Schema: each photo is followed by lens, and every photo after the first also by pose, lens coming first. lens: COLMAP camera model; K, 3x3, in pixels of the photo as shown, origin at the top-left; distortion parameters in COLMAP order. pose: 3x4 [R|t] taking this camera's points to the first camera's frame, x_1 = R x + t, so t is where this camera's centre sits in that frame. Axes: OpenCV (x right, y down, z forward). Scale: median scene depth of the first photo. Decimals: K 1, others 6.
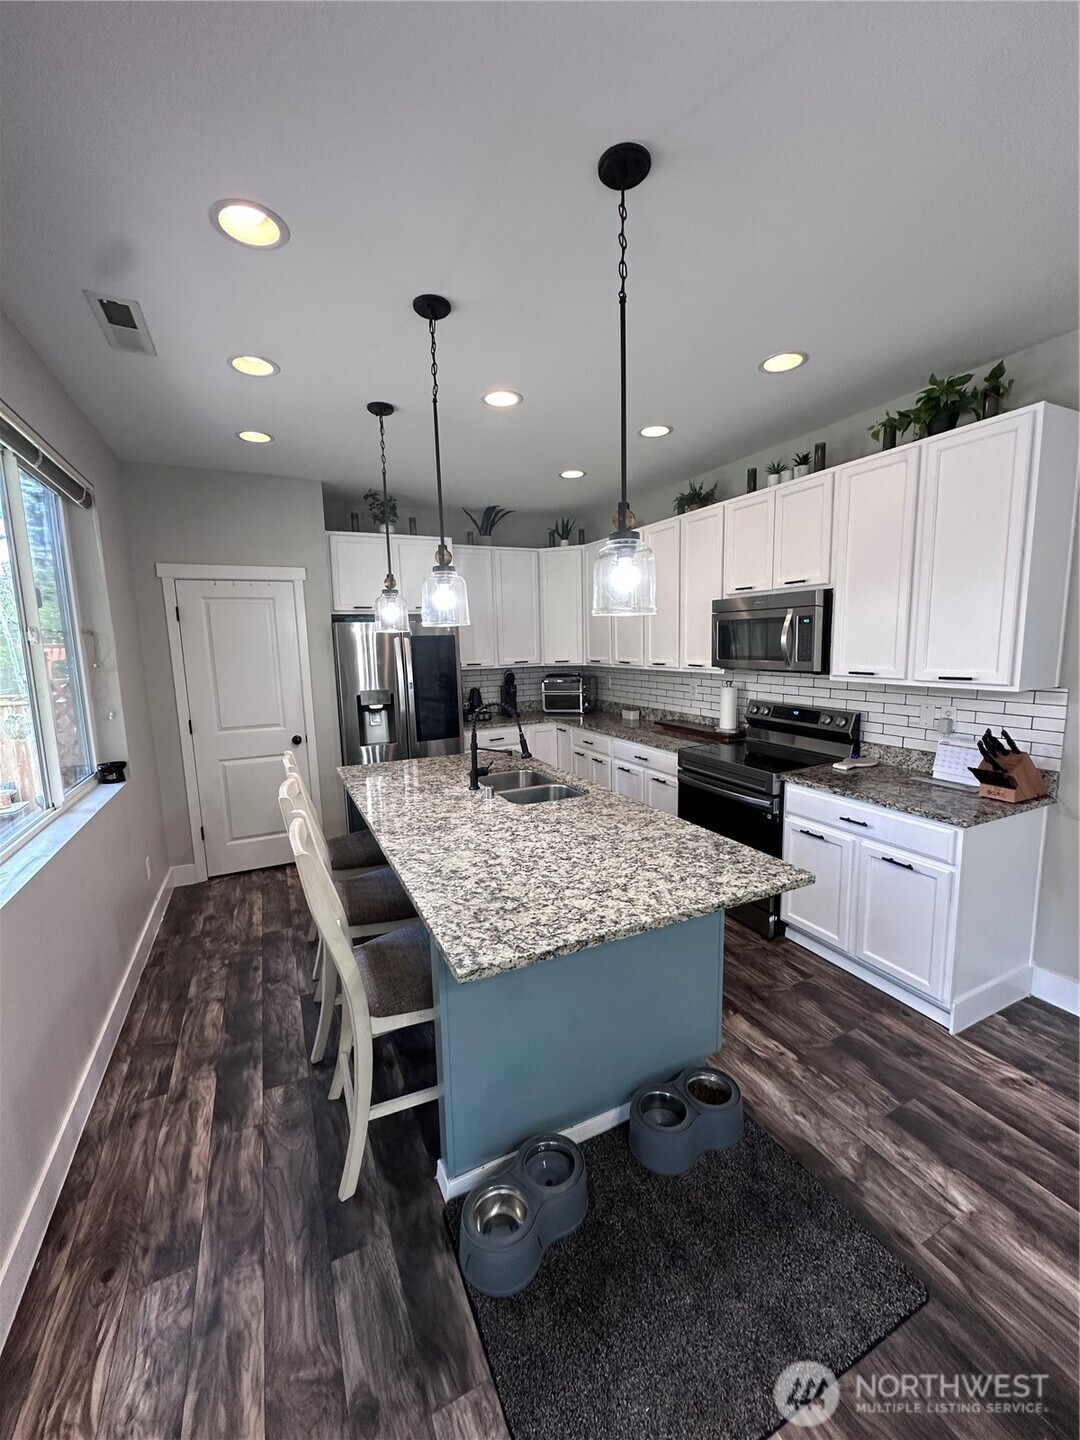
lens RADIAL K [[573.8, 0, 540.0], [0, 573.8, 720.0], [0, 0, 1]] dist [-0.000877, -0.000046]
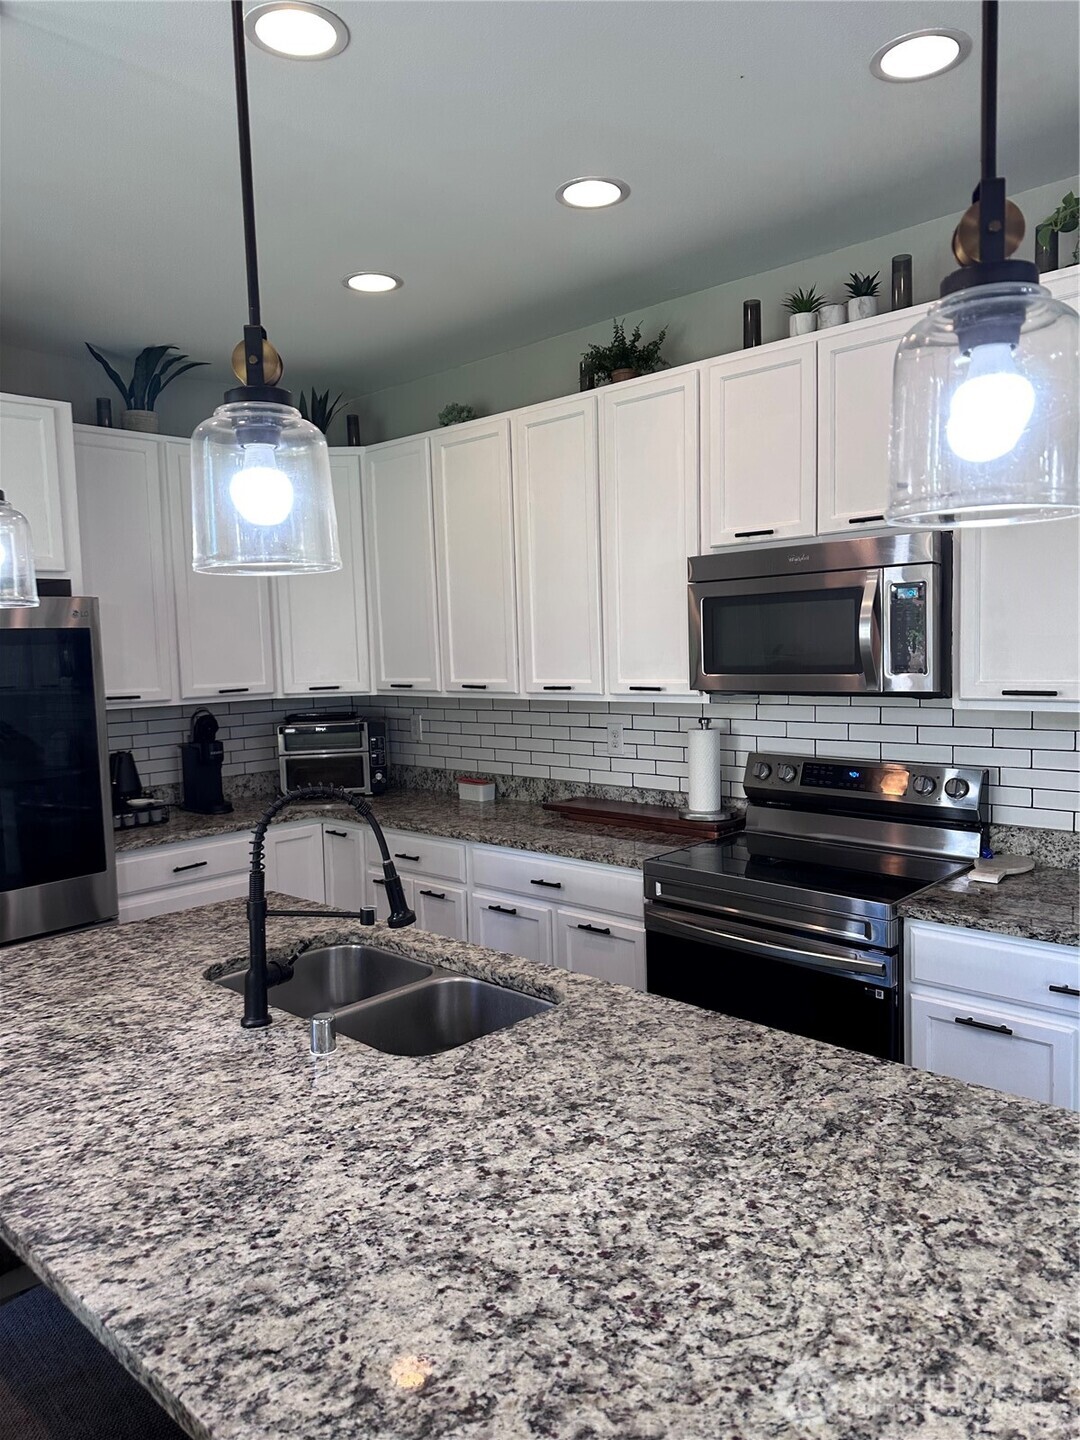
lens RADIAL K [[1013.0, 0, 547.9], [0, 1013.0, 723.4], [0, 0, 1]] dist [0.090468, -0.117428]
pose [[0.932631, -0.030821, 0.359513, -0.159842], [0.055726, 0.996695, -0.059114, -0.022389], [-0.356503, 0.075166, 0.931266, 0.275988]]
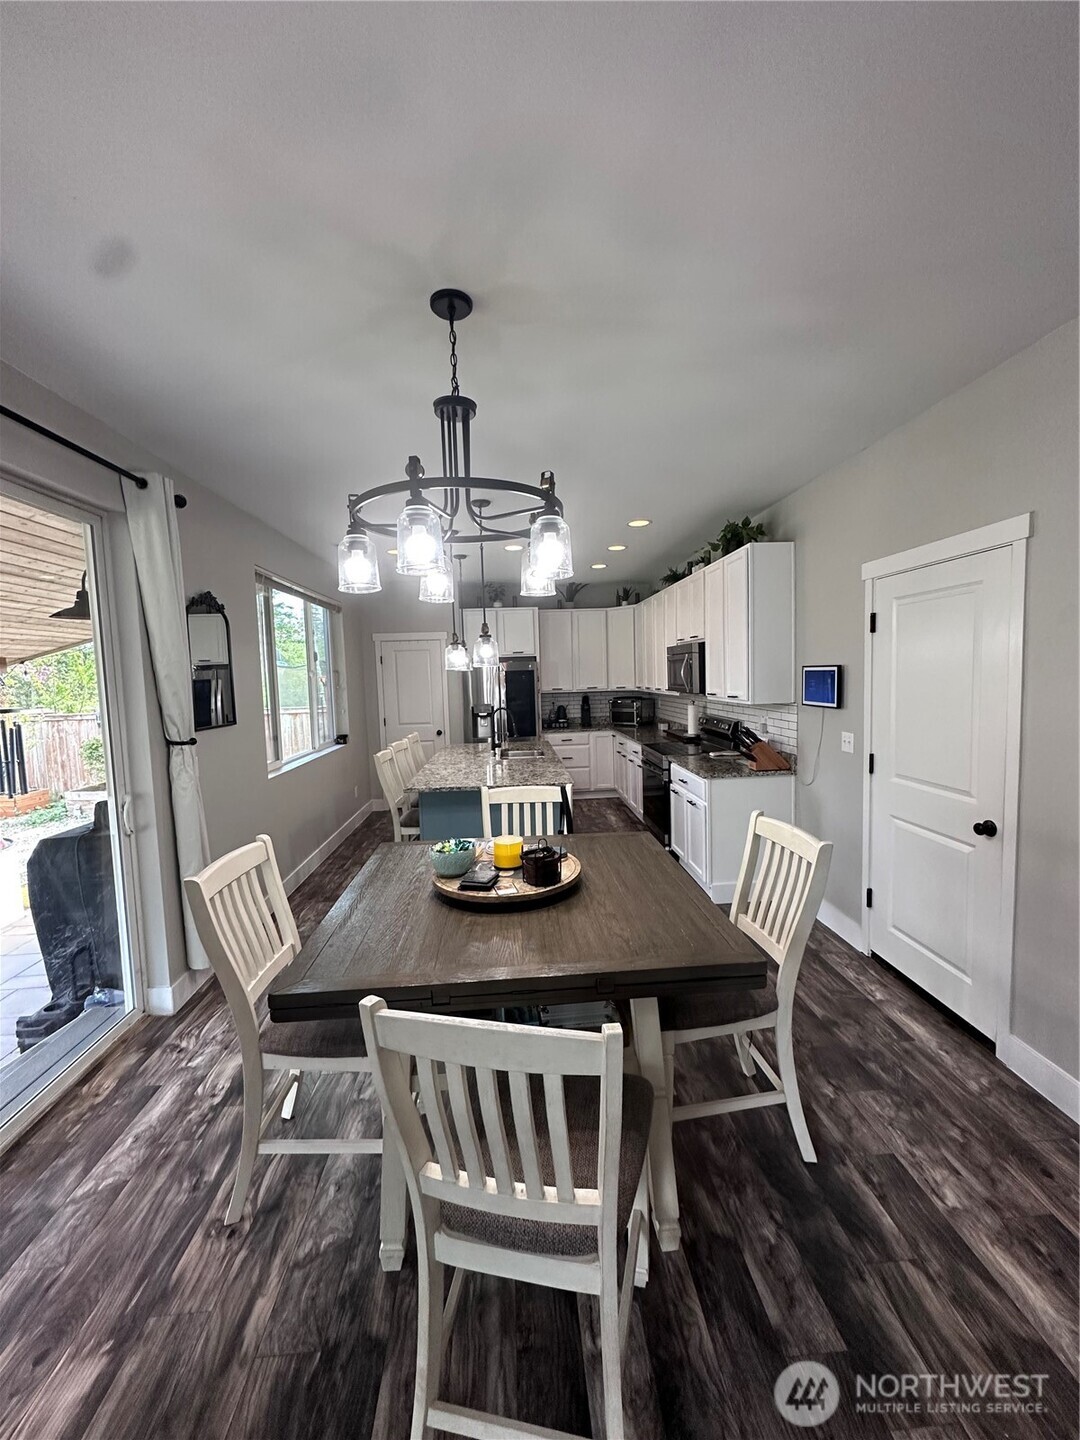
lens RADIAL K [[573.8, 0, 540.0], [0, 573.8, 720.0], [0, 0, 1]] dist [-0.000877, -0.000046]
pose [[0.924730, 0.026609, -0.379692, 0.679357], [-0.044845, 0.998222, -0.039261, 0.070566], [0.377972, 0.053333, 0.924280, -0.625052]]
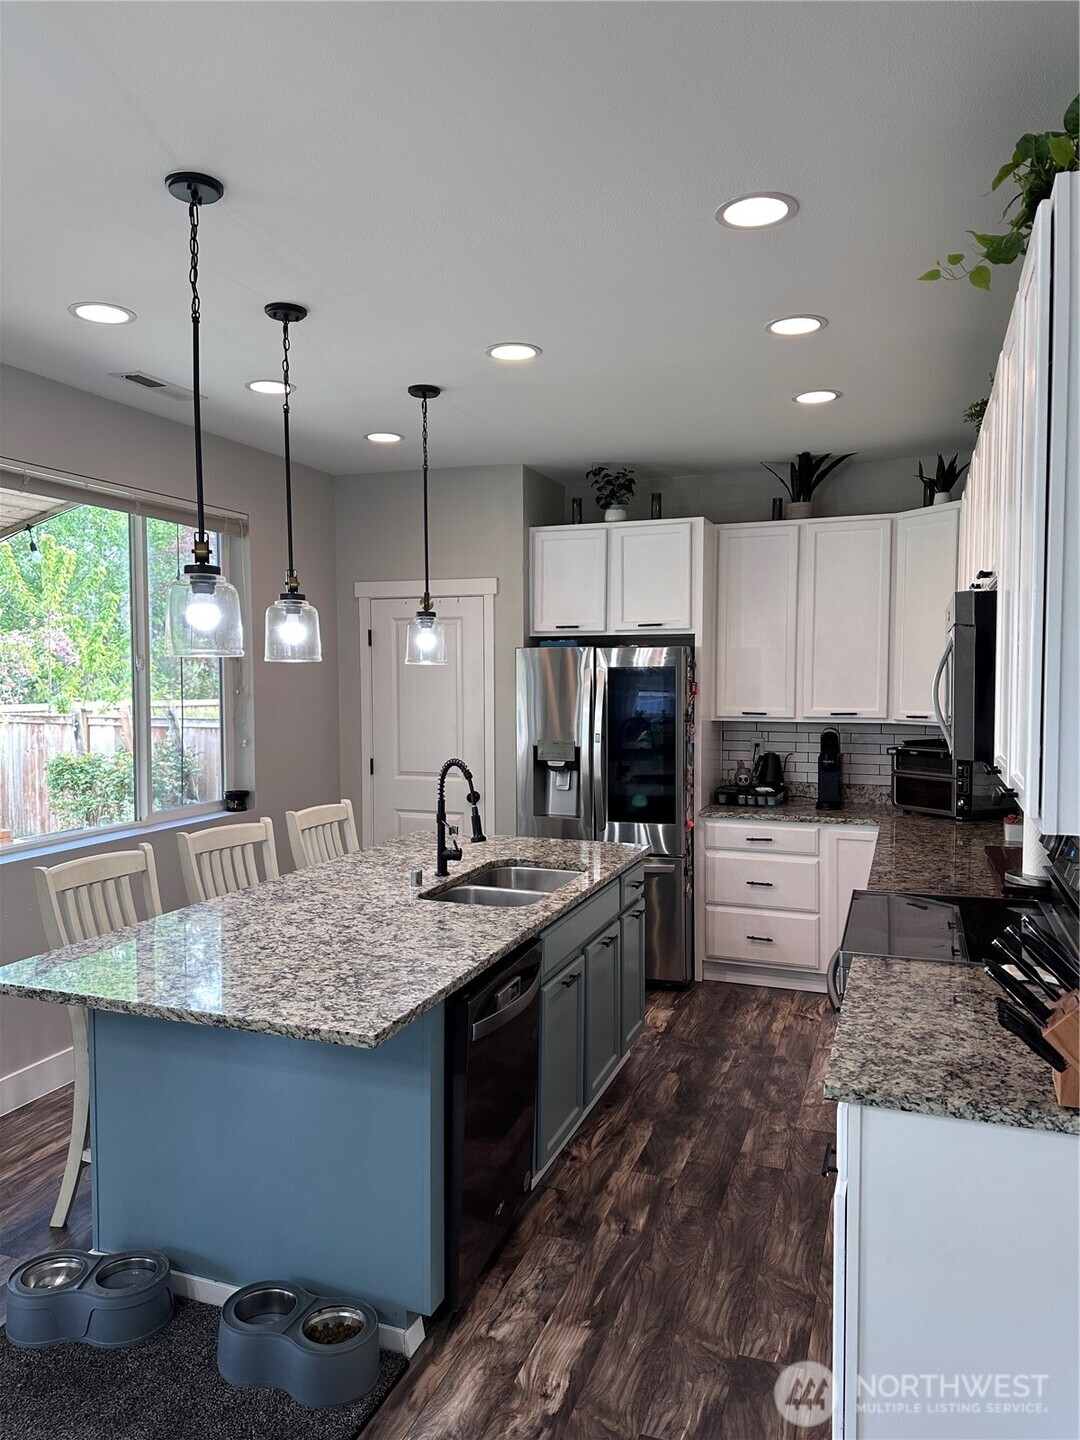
lens RADIAL K [[999.1, 0, 540.0], [0, 999.1, 720.0], [0, 0, 1]] dist [0.169322, -0.244625]
pose [[0.695948, 0.057785, -0.715764, 0.834440], [-0.114417, 0.992946, -0.031086, -0.050464], [0.708919, 0.103530, 0.697650, 0.146541]]
